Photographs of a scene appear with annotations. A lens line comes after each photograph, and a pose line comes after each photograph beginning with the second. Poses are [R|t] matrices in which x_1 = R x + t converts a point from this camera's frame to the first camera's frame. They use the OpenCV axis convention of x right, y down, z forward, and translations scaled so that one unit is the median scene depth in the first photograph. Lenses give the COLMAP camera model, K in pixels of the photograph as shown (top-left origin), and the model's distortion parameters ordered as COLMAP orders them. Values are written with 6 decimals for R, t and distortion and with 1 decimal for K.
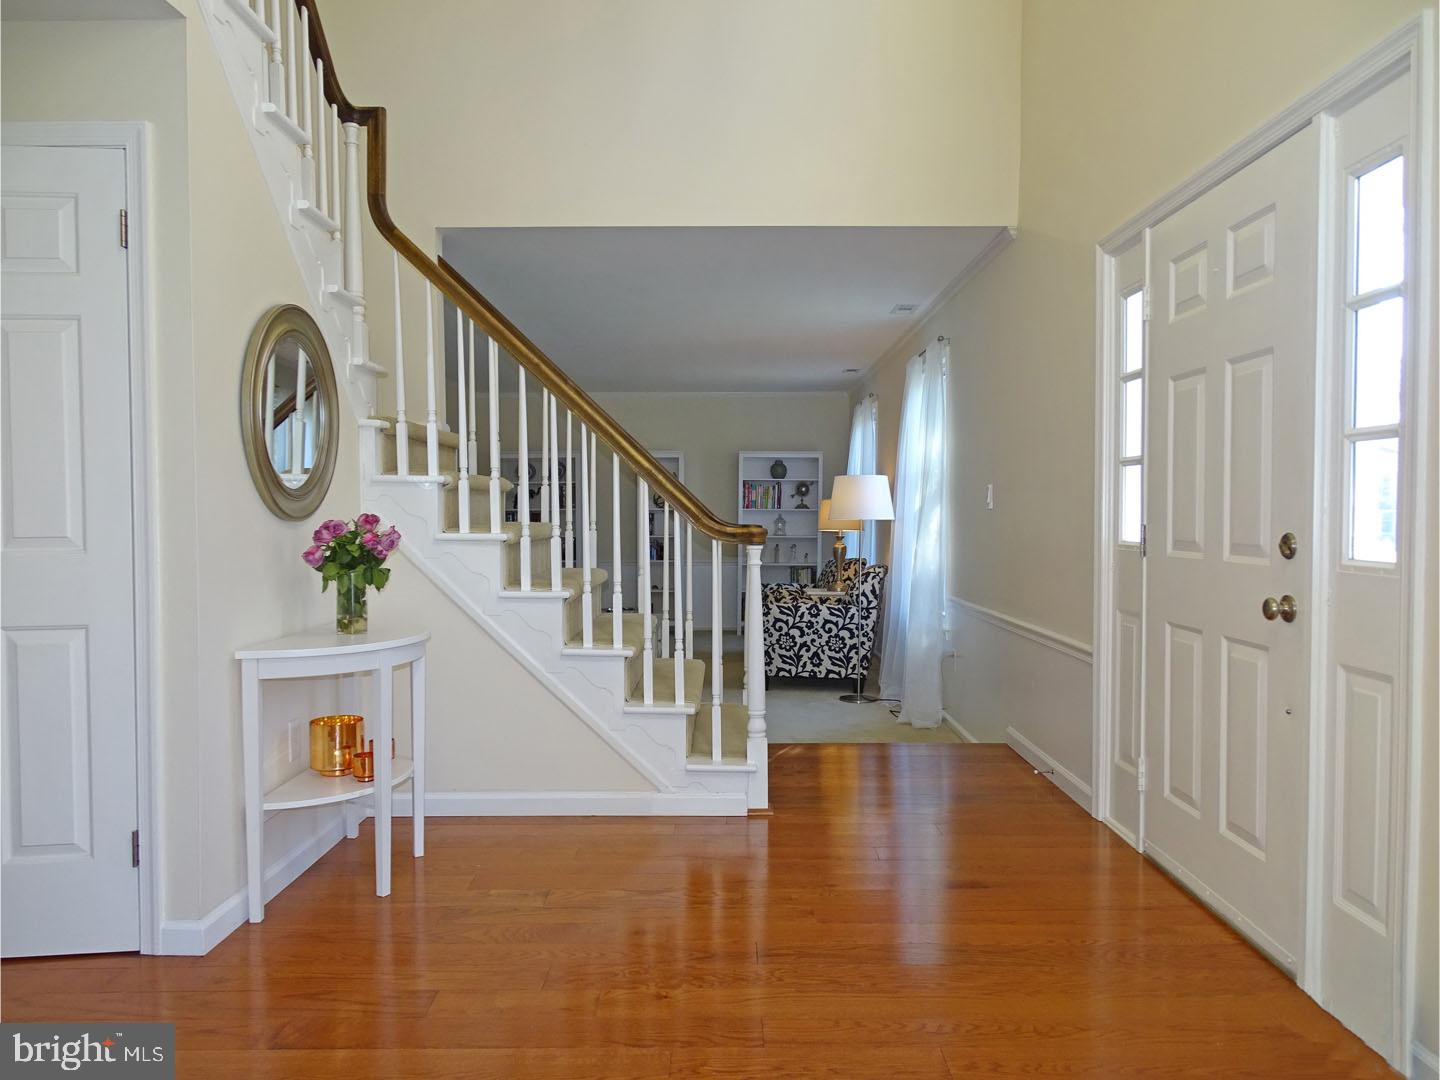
lens RADIAL K [[1038.9, 0, 720.0], [0, 1038.9, 540.0], [0, 0, 1]] dist [-0.001887, 0.003918]
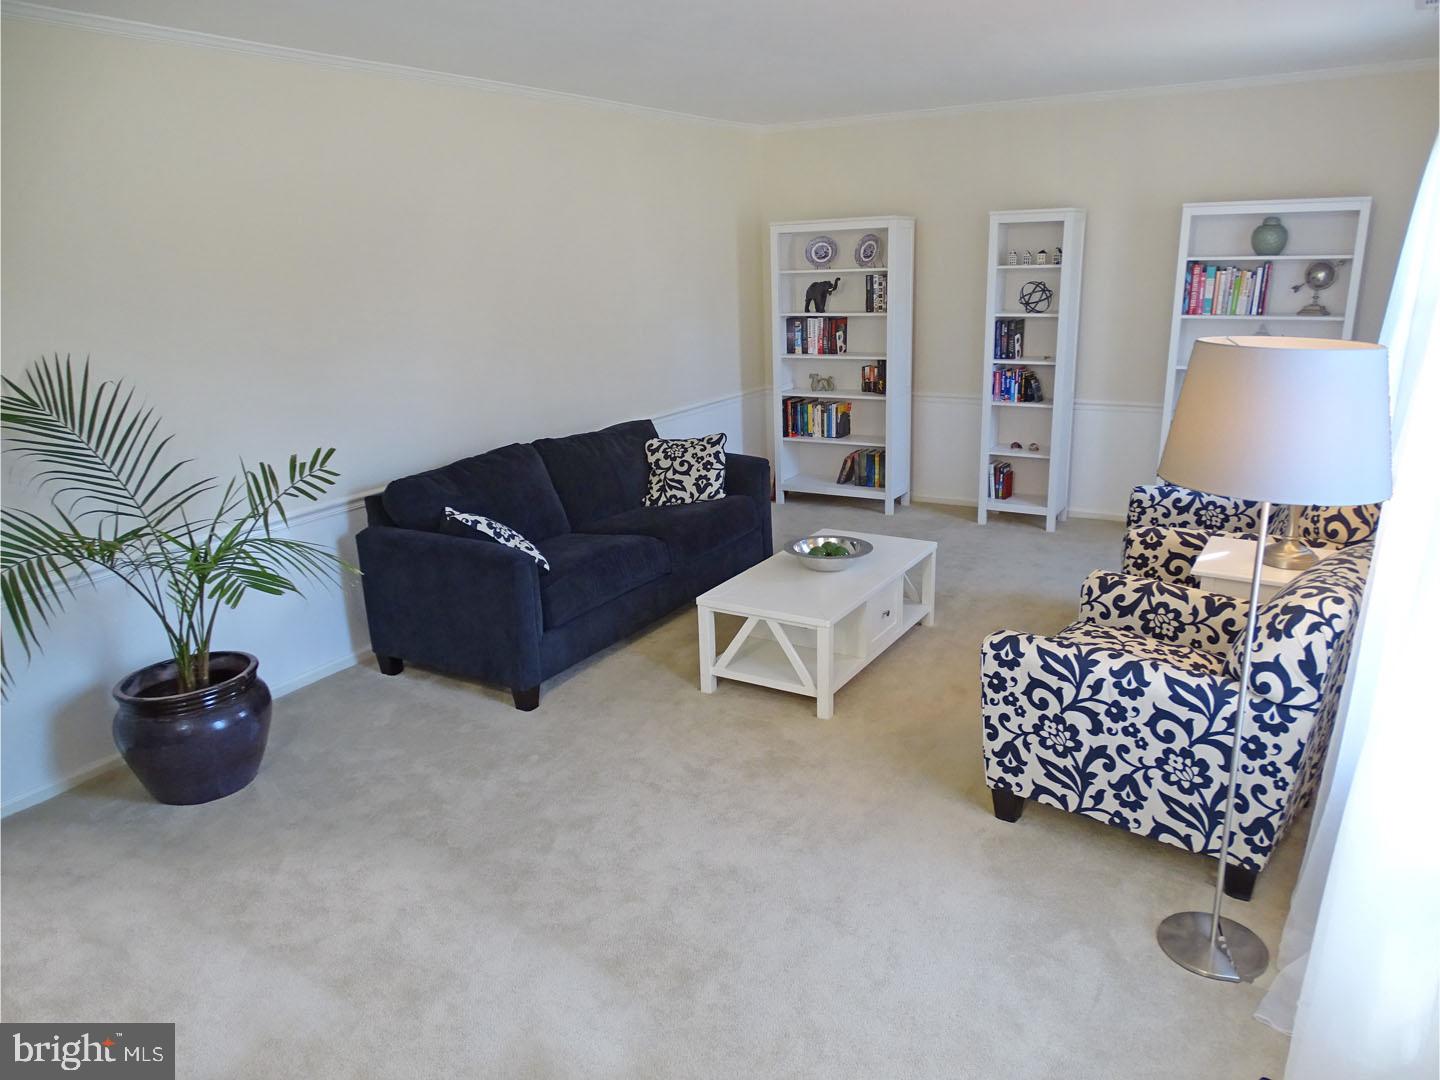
lens RADIAL K [[1038.9, 0, 720.0], [0, 1038.9, 540.0], [0, 0, 1]] dist [-0.001887, 0.003918]
pose [[0.858640, 0.115073, -0.499495, 0.146268], [0.013725, 0.968964, 0.246822, -0.080044], [0.512395, -0.218787, 0.830412, 0.610676]]
